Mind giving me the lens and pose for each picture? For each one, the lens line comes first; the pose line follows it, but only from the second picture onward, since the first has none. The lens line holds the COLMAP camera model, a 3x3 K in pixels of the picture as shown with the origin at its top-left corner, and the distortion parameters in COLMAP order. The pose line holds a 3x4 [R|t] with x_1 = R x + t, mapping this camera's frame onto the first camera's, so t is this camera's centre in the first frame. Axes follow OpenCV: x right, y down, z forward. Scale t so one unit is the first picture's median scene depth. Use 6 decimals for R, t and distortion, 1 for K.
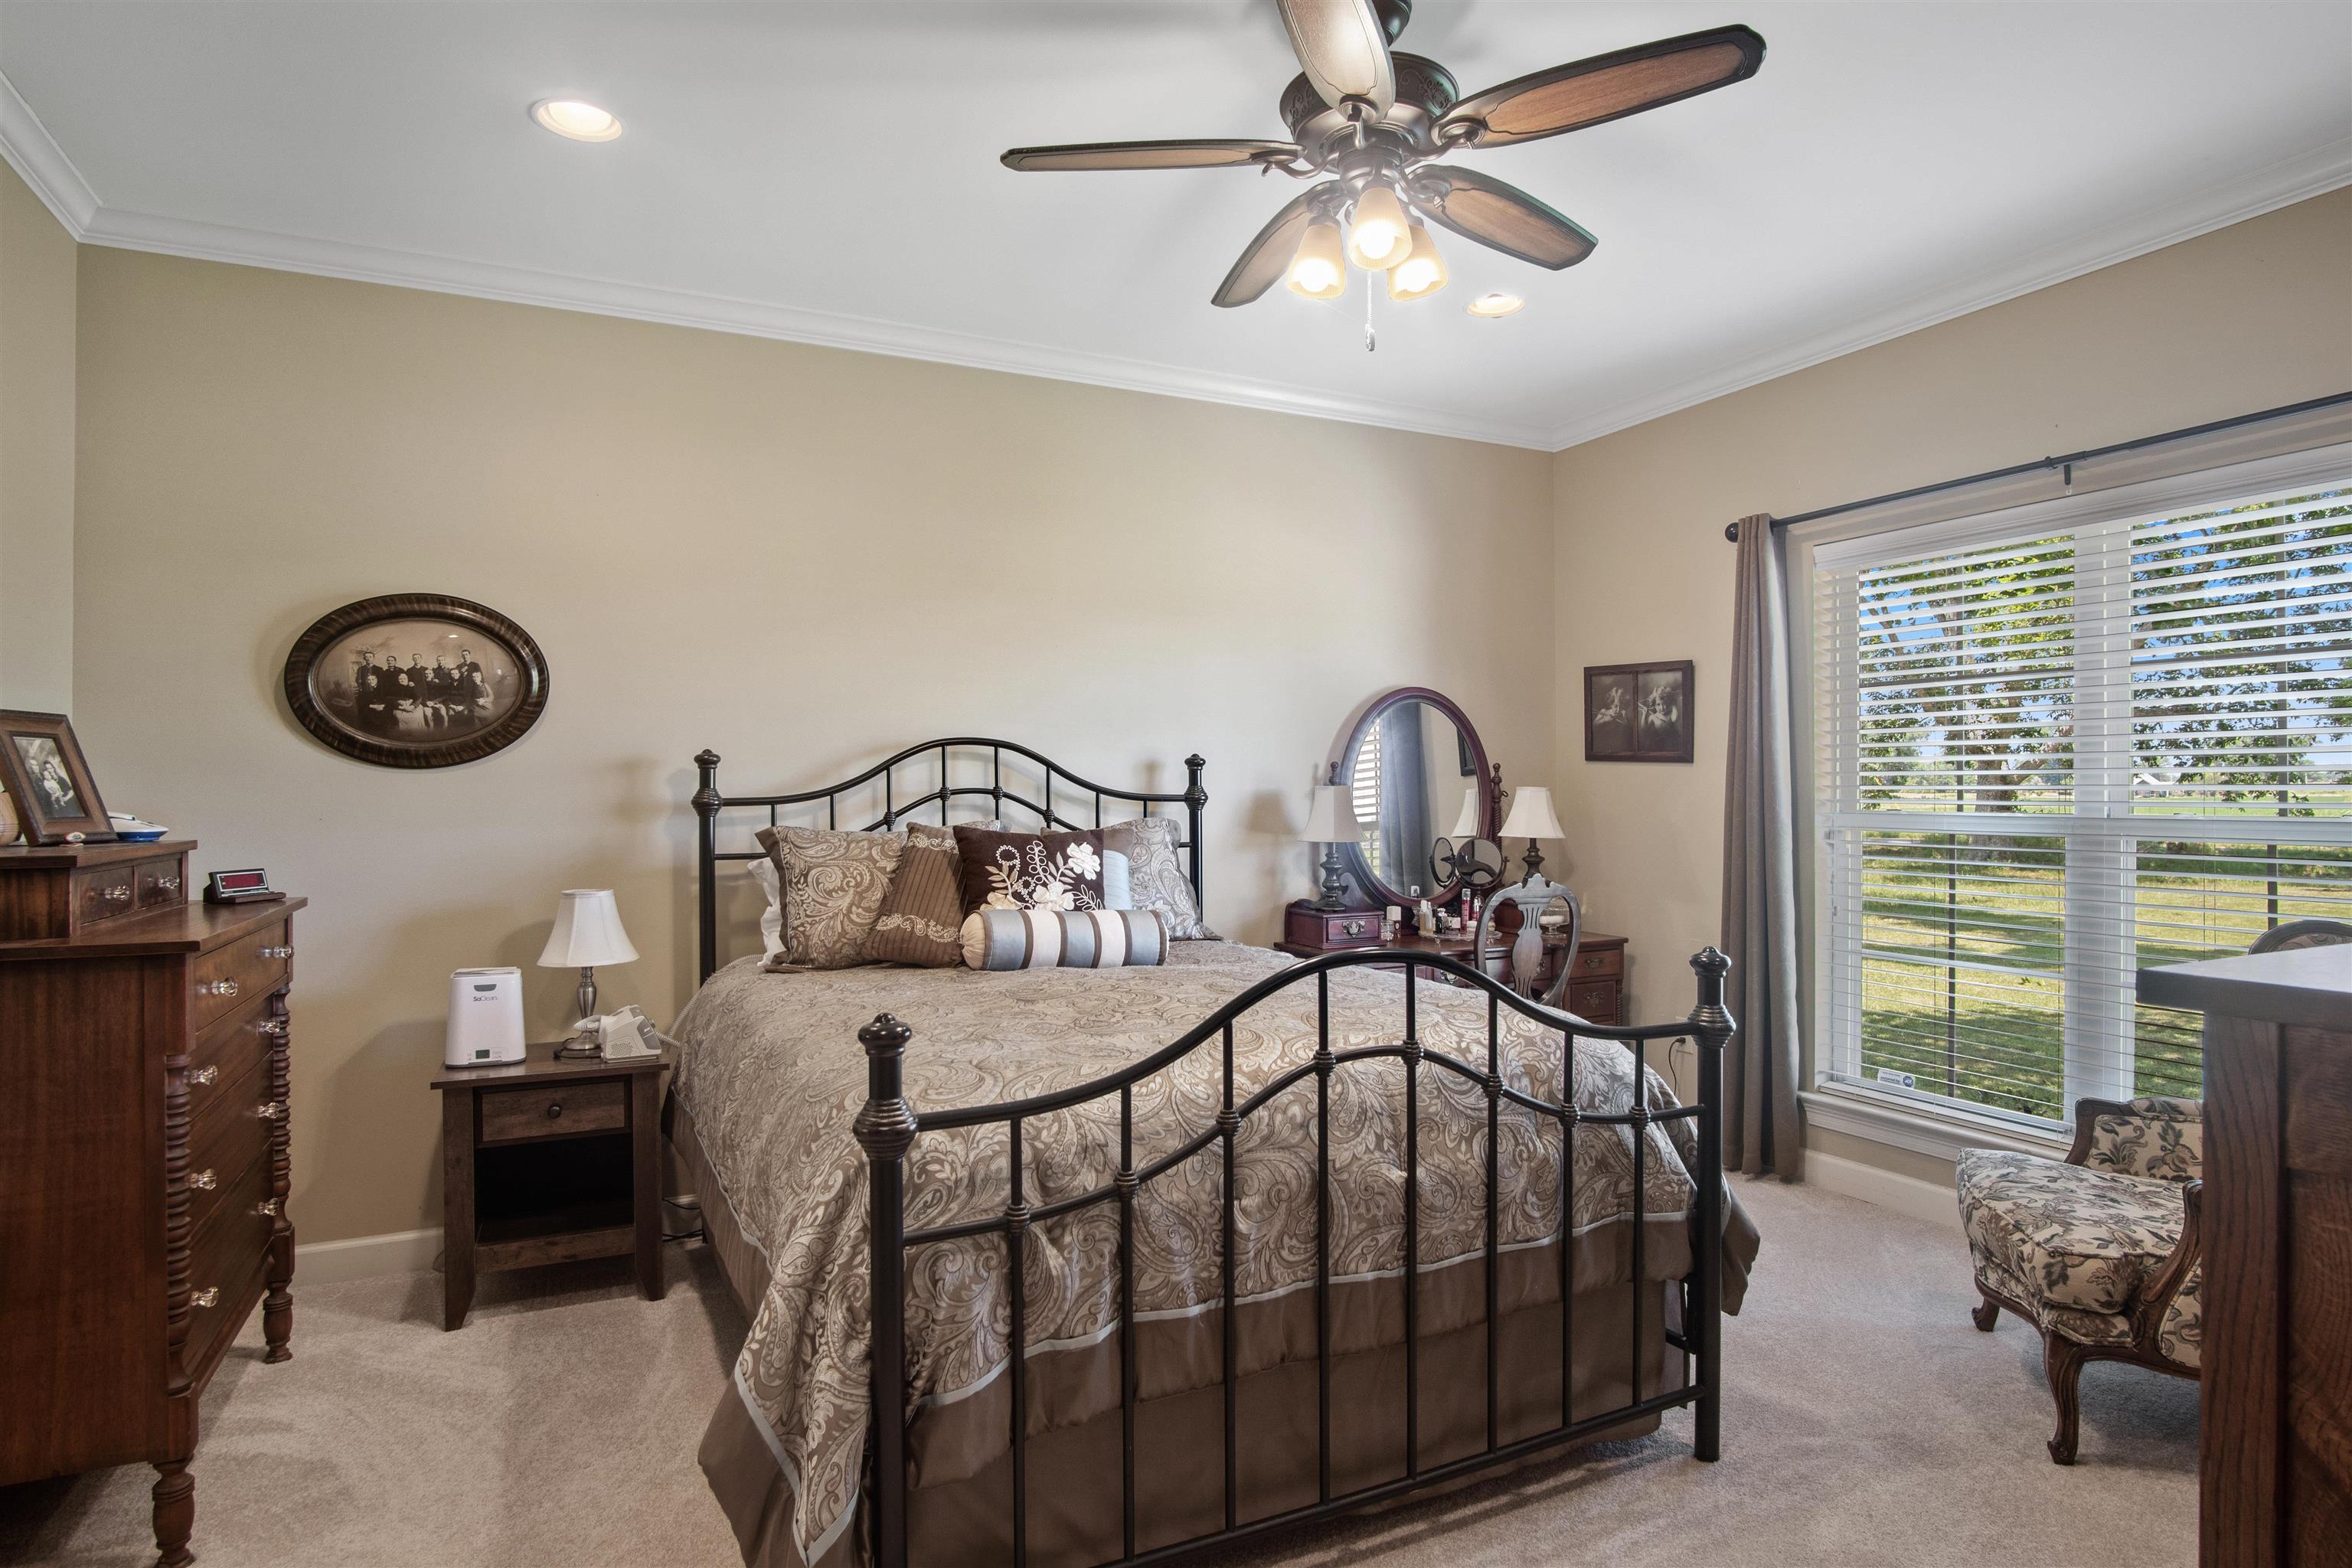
lens RADIAL K [[1291.8, 0, 1161.1], [0, 1291.8, 789.0], [0, 0, 1]] dist [-0.007891, 0.000361]
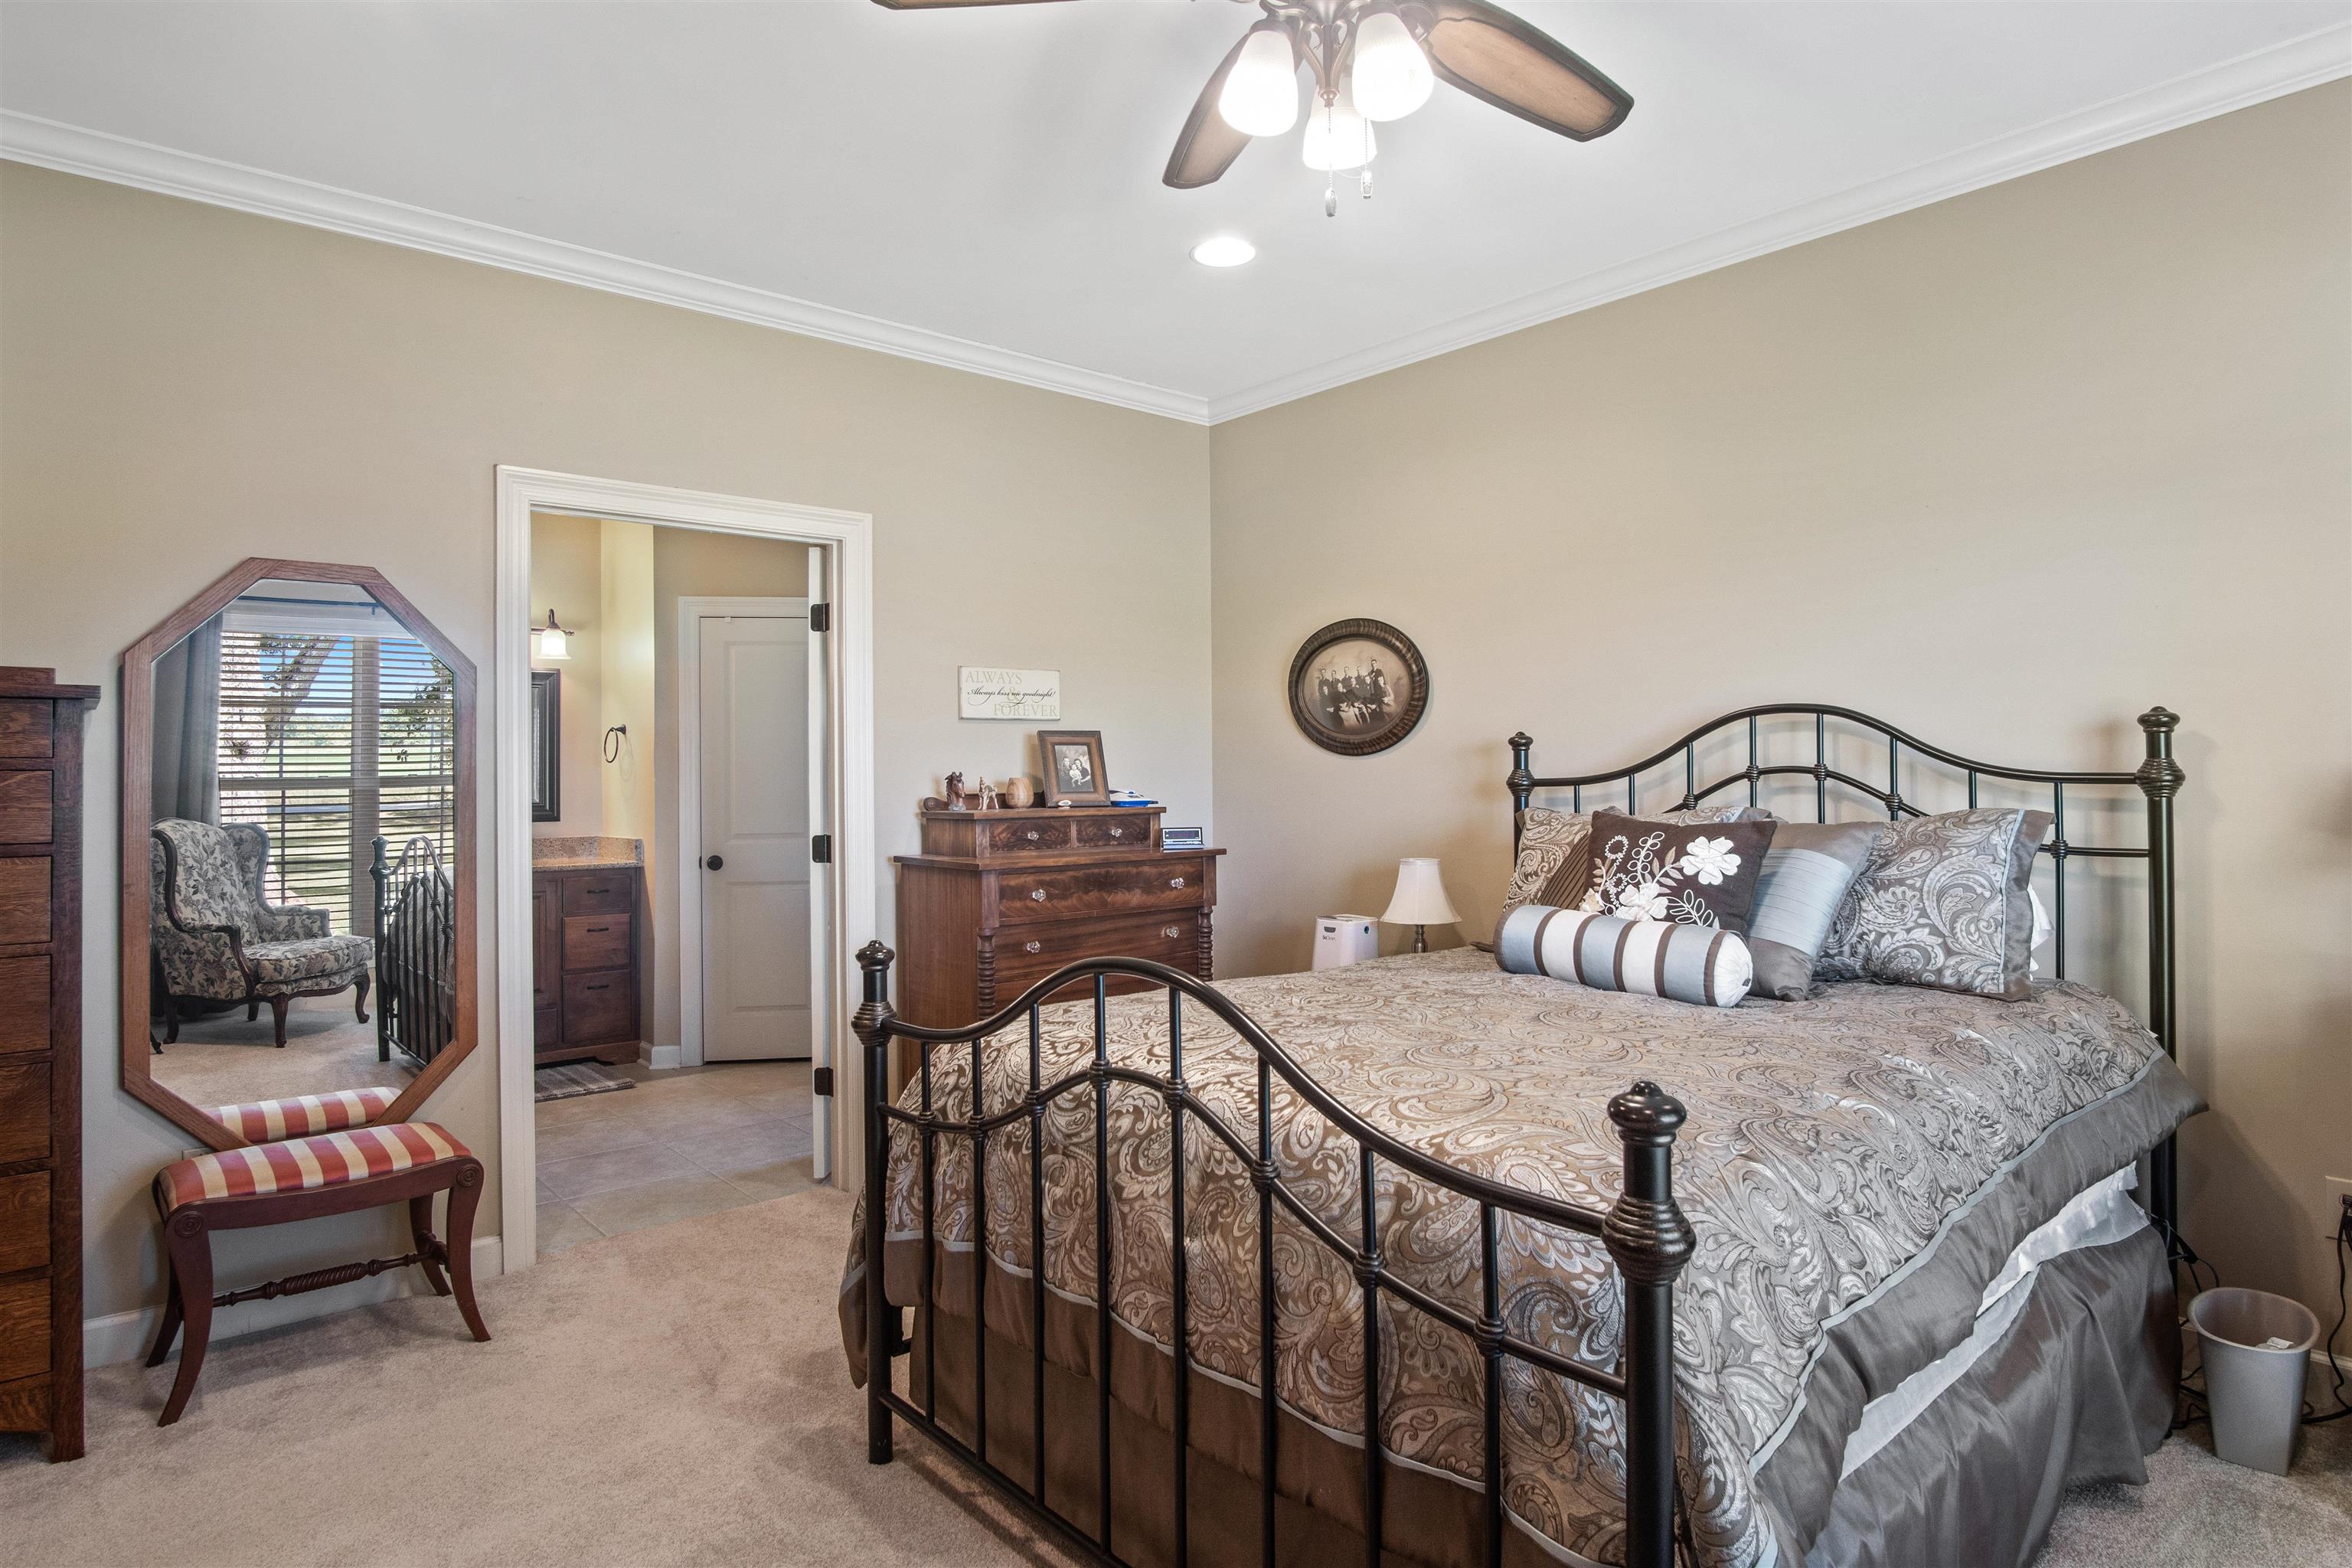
lens RADIAL K [[1291.8, 0, 1169.1], [0, 1291.8, 776.0], [0, 0, 1]] dist [-0.007891, 0.000361]
pose [[0.254592, -0.000969, -0.967048, 0.655676], [0.010867, 0.999939, 0.001859, -0.000358], [0.966988, -0.010982, 0.254587, 0.520511]]
